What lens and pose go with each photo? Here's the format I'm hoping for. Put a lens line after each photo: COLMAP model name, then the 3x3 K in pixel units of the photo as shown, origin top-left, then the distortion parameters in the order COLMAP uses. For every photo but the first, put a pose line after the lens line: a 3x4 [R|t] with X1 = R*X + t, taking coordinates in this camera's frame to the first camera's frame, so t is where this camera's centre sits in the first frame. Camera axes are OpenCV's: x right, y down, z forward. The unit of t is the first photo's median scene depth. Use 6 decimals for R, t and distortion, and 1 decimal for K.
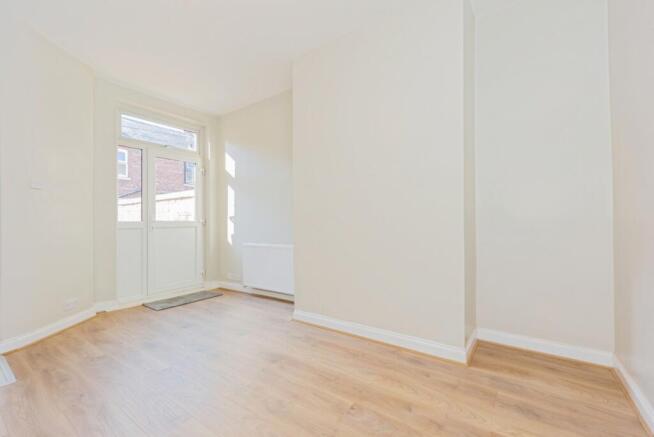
lens RADIAL K [[283.0, 0, 325.6], [0, 283.0, 221.4], [0, 0, 1]] dist [0.003699, 0.000020]
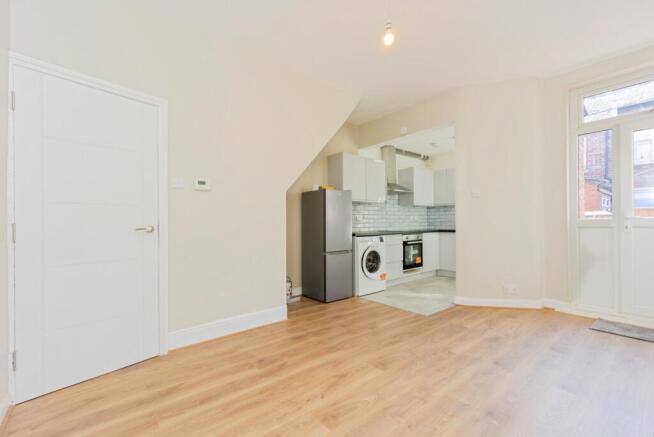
lens RADIAL K [[283.0, 0, 325.1], [0, 283.0, 220.5], [0, 0, 1]] dist [0.003699, 0.000020]
pose [[-0.246540, 0.003666, -0.969126, 0.397066], [0.011584, 0.999933, 0.000835, -0.004304], [0.969064, -0.011020, -0.246565, 0.489988]]
